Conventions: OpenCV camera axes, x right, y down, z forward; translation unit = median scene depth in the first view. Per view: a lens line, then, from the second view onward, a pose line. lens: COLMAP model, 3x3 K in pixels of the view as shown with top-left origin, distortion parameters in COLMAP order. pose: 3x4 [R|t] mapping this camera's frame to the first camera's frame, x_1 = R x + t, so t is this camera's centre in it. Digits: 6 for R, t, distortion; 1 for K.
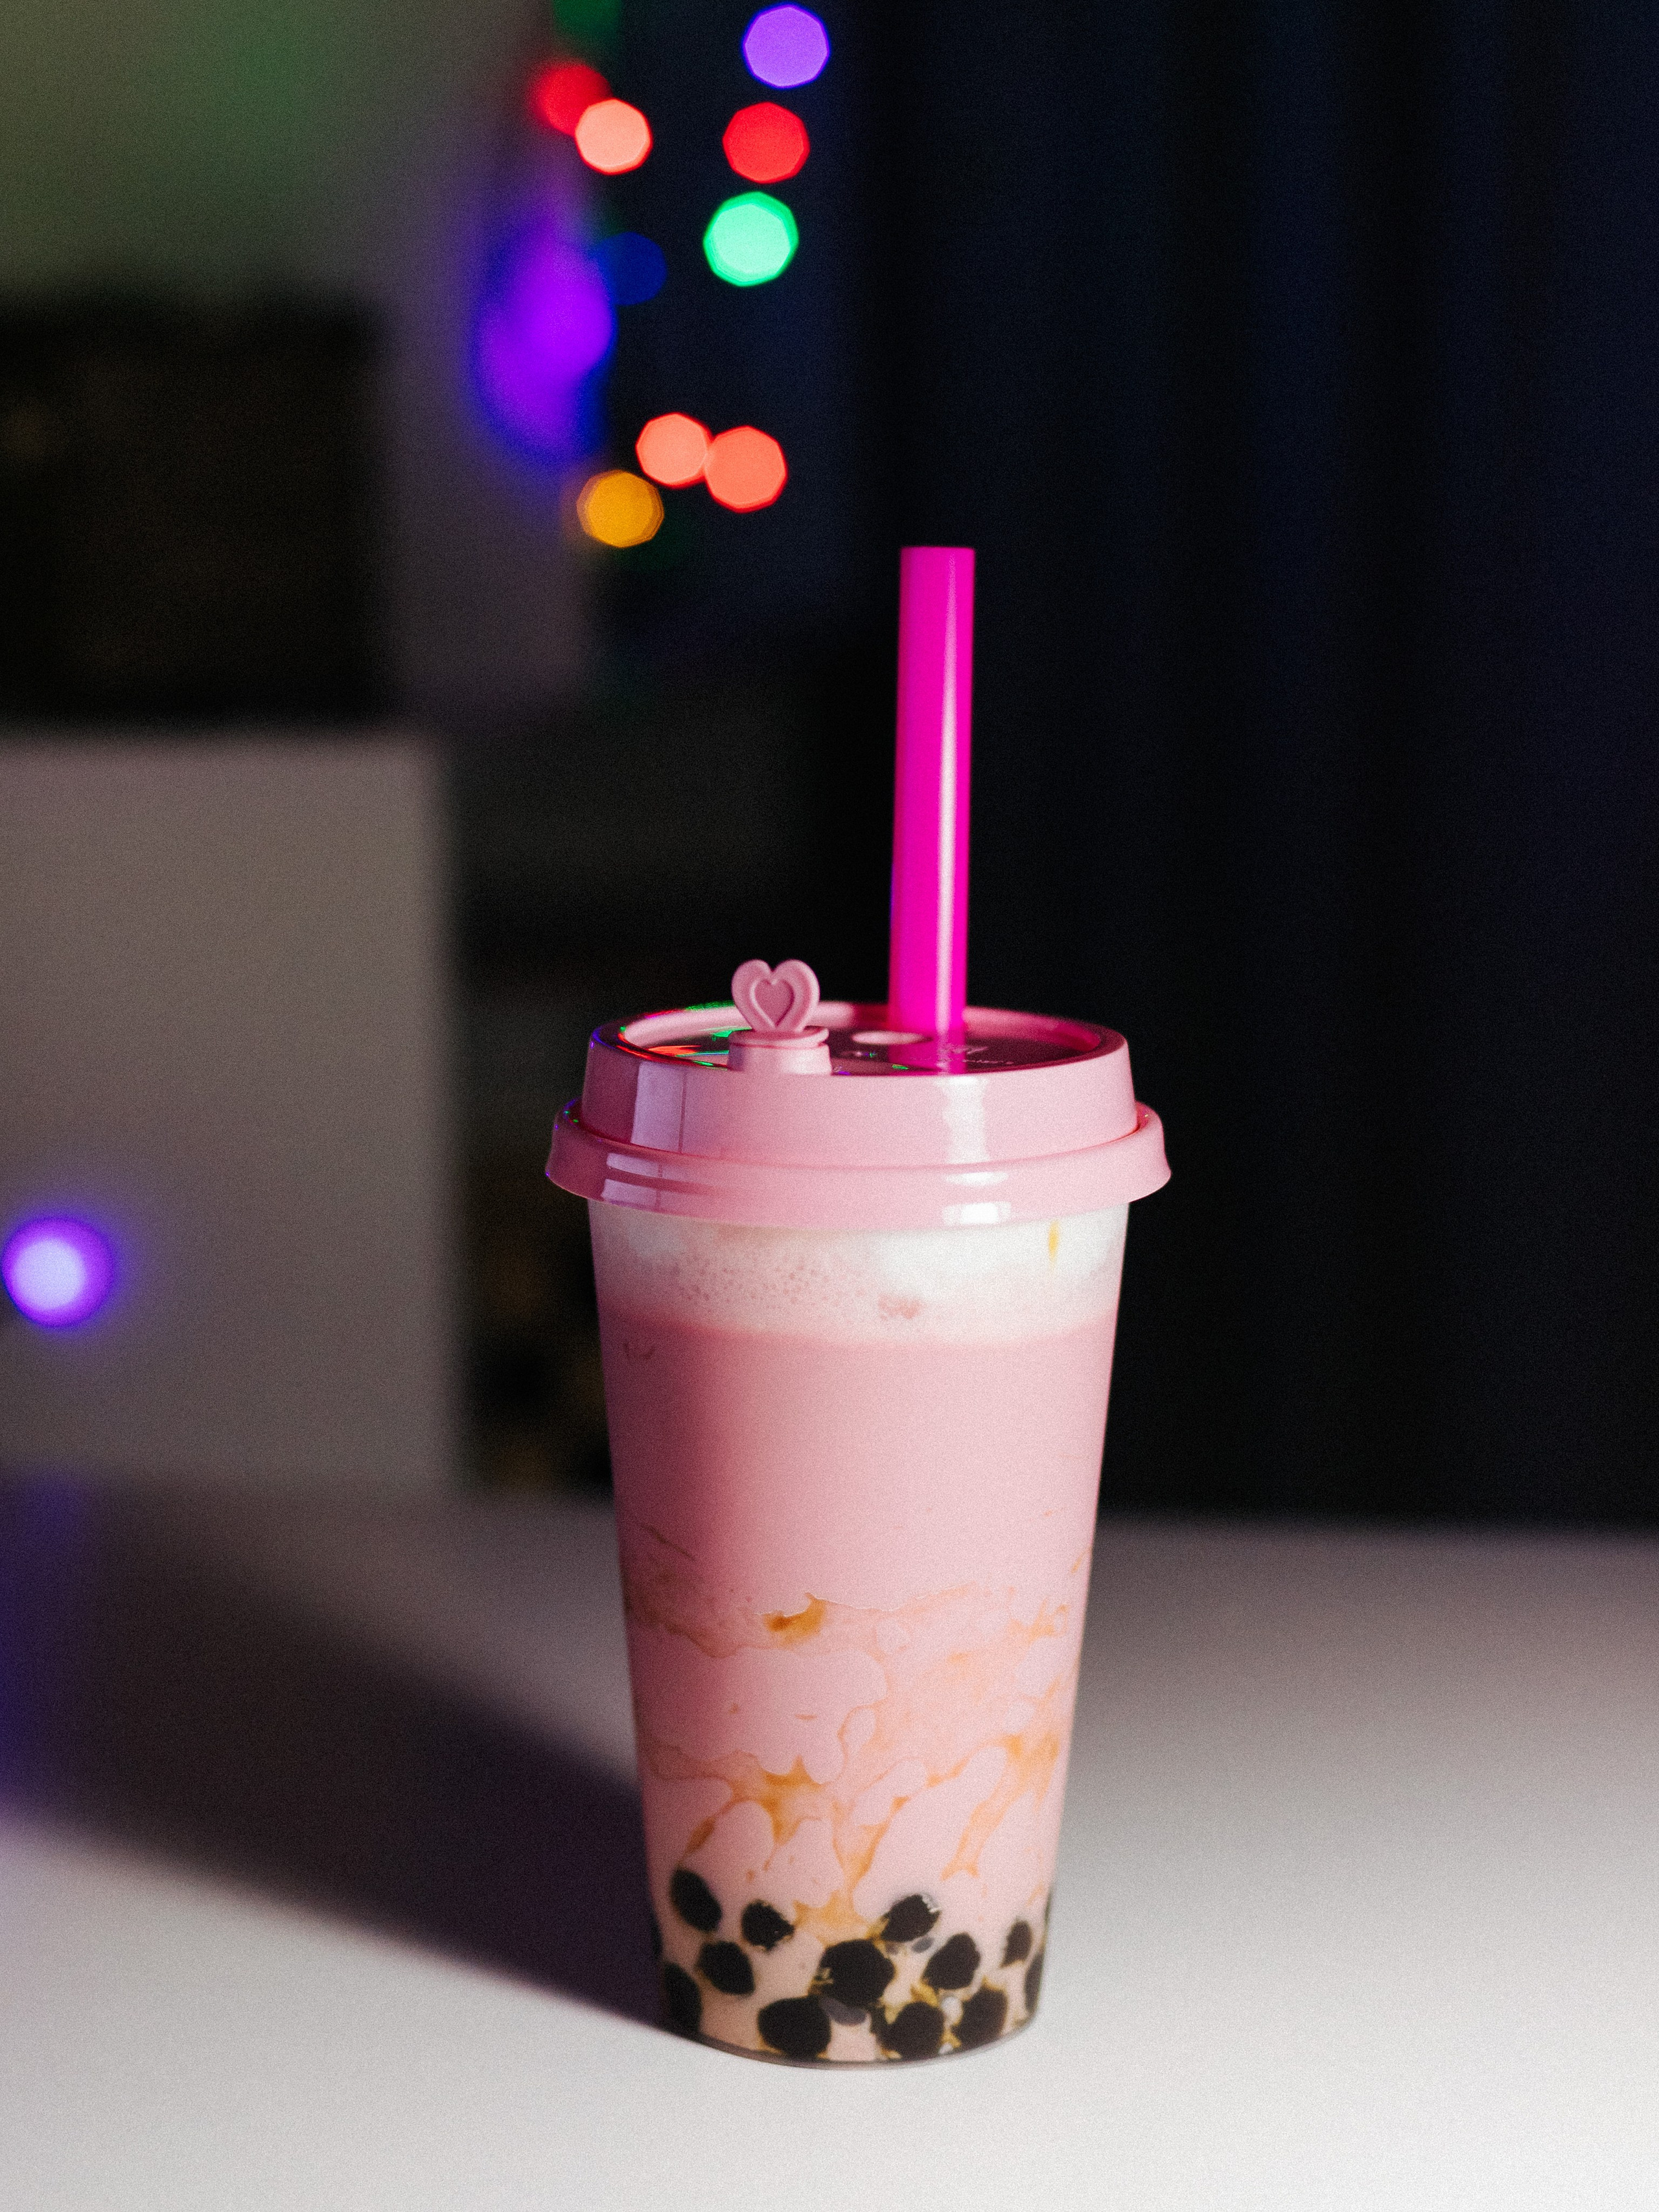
lens RADIAL K [[3133.2, 0, 829.5], [0, 3133.2, 1106.0], [0, 0, 1]] dist [0.205941, 0.045946]
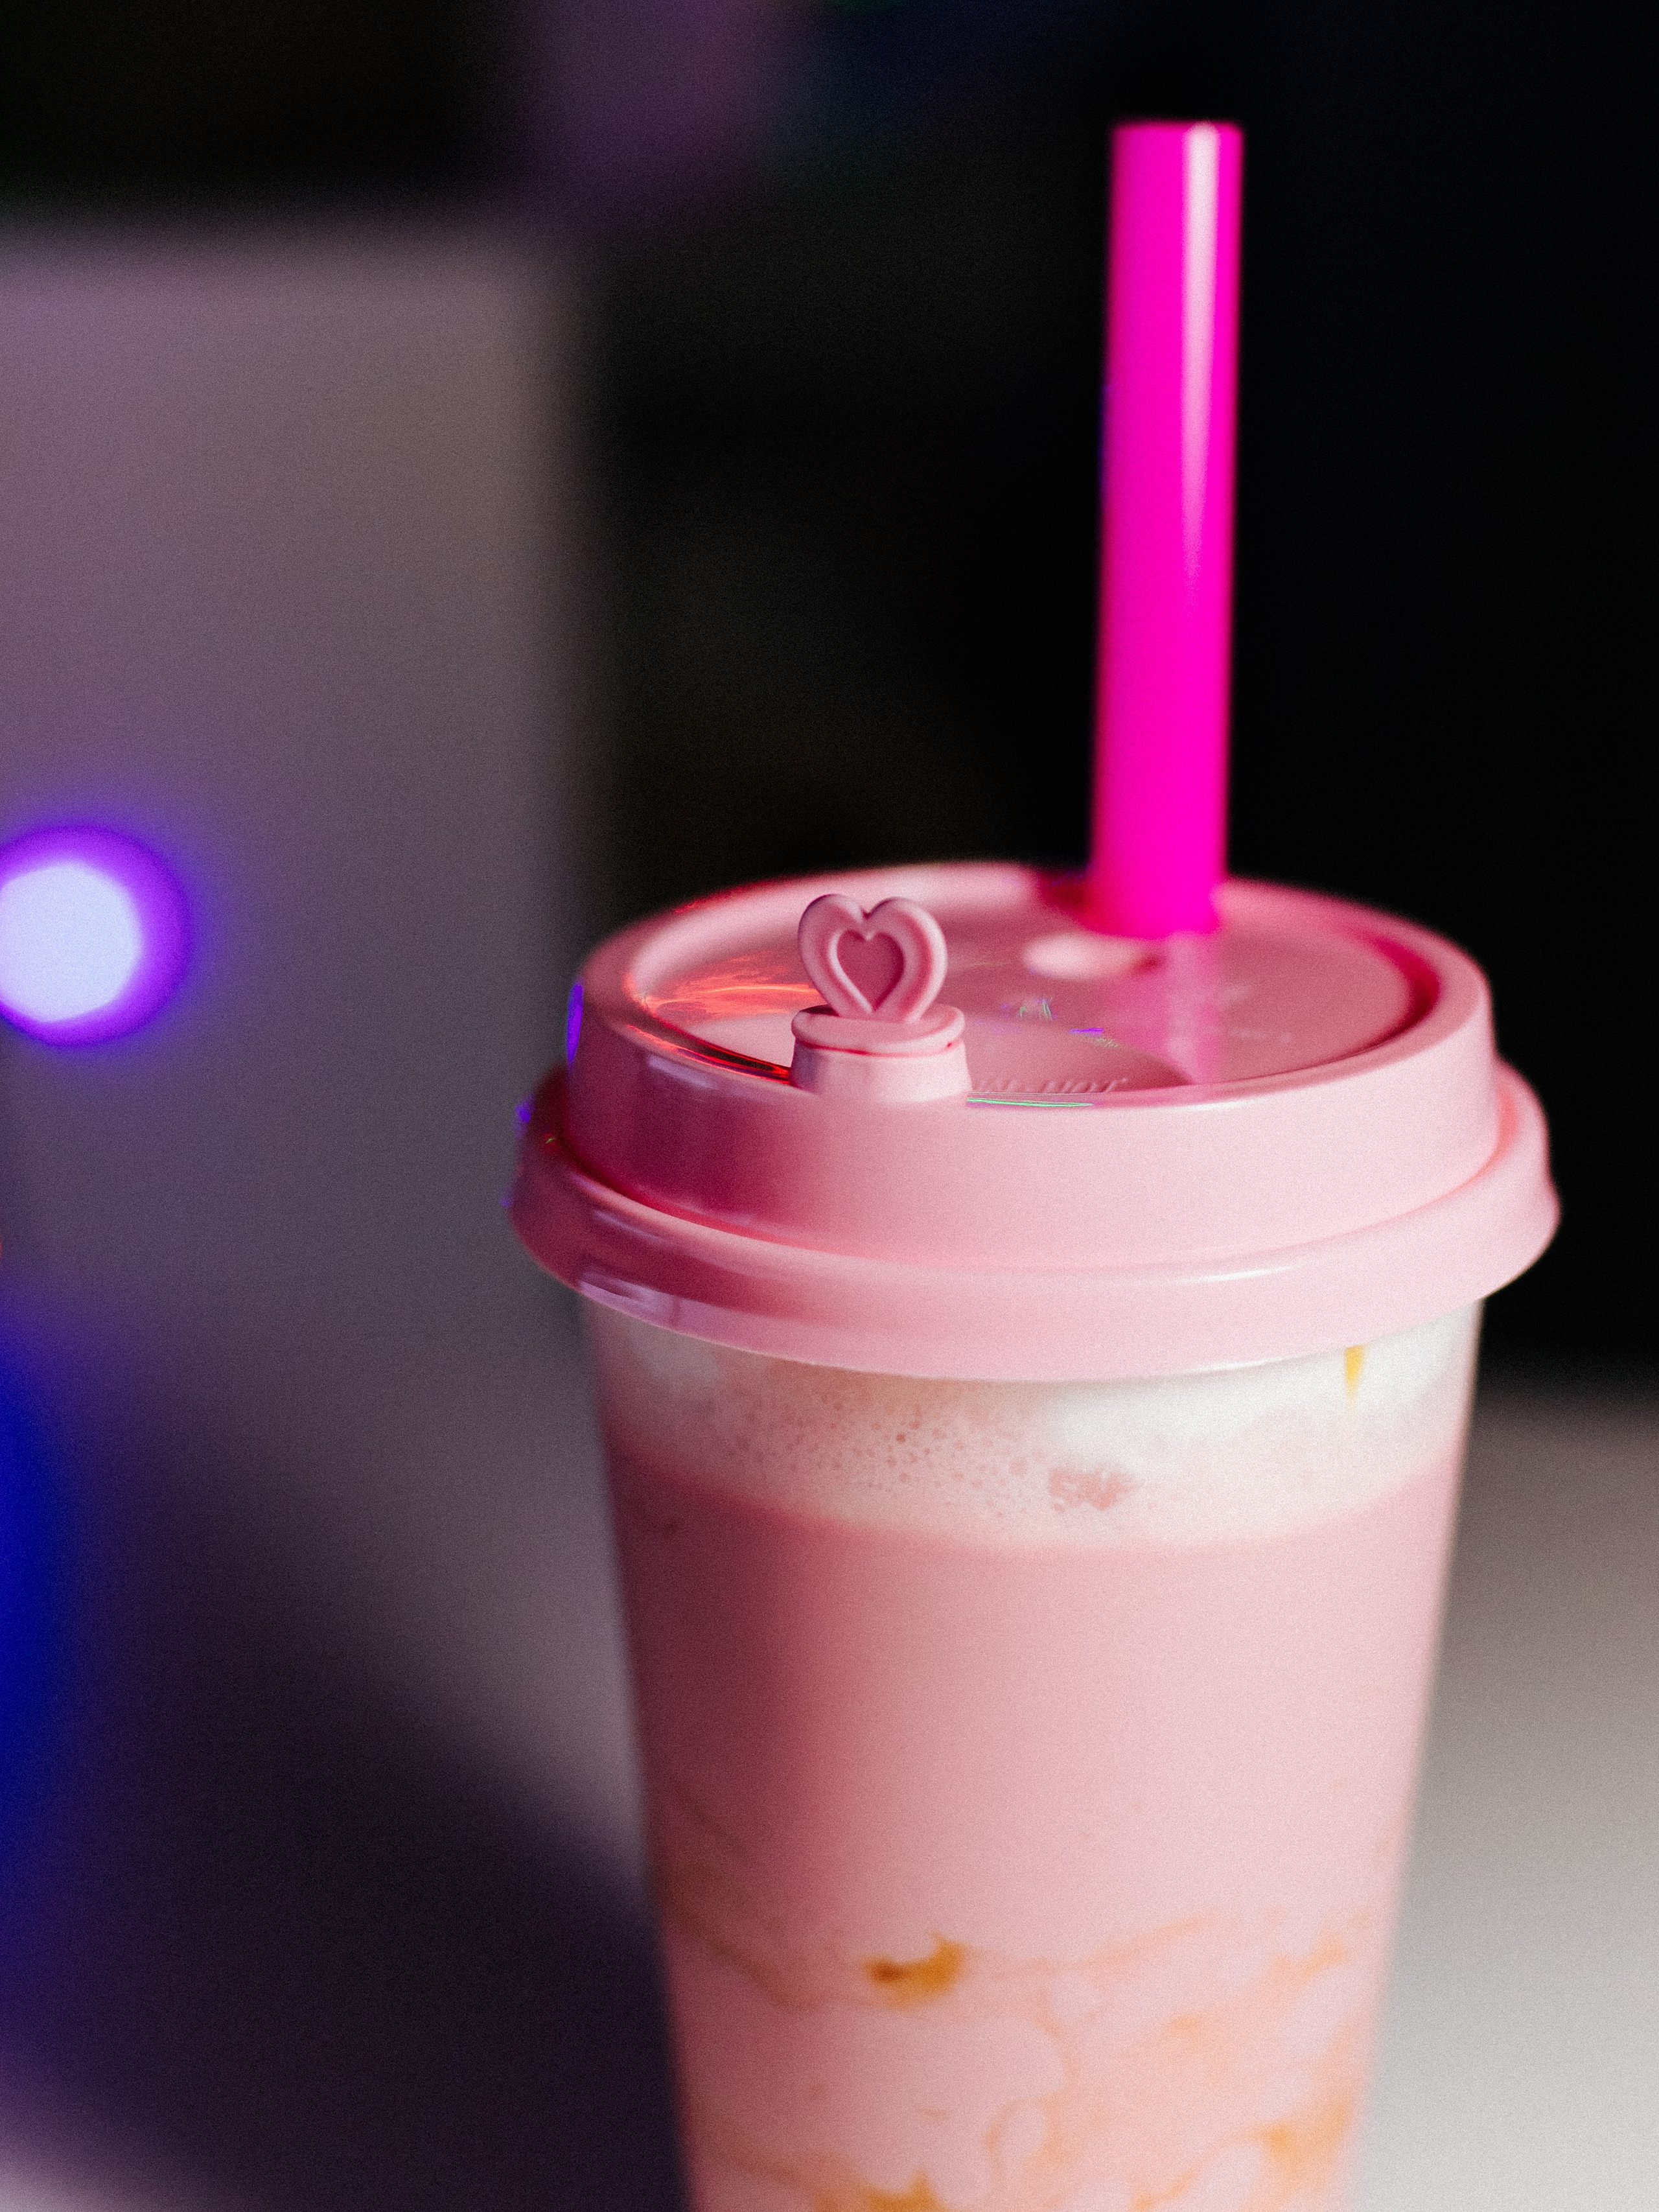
lens RADIAL K [[3133.2, 0, 829.5], [0, 3133.2, 1106.0], [0, 0, 1]] dist [0.205941, 0.045946]
pose [[0.996939, 0.008213, -0.077755, 0.019440], [0.004753, 0.986262, 0.165121, -0.101564], [0.078043, -0.164985, 0.983204, 0.429789]]
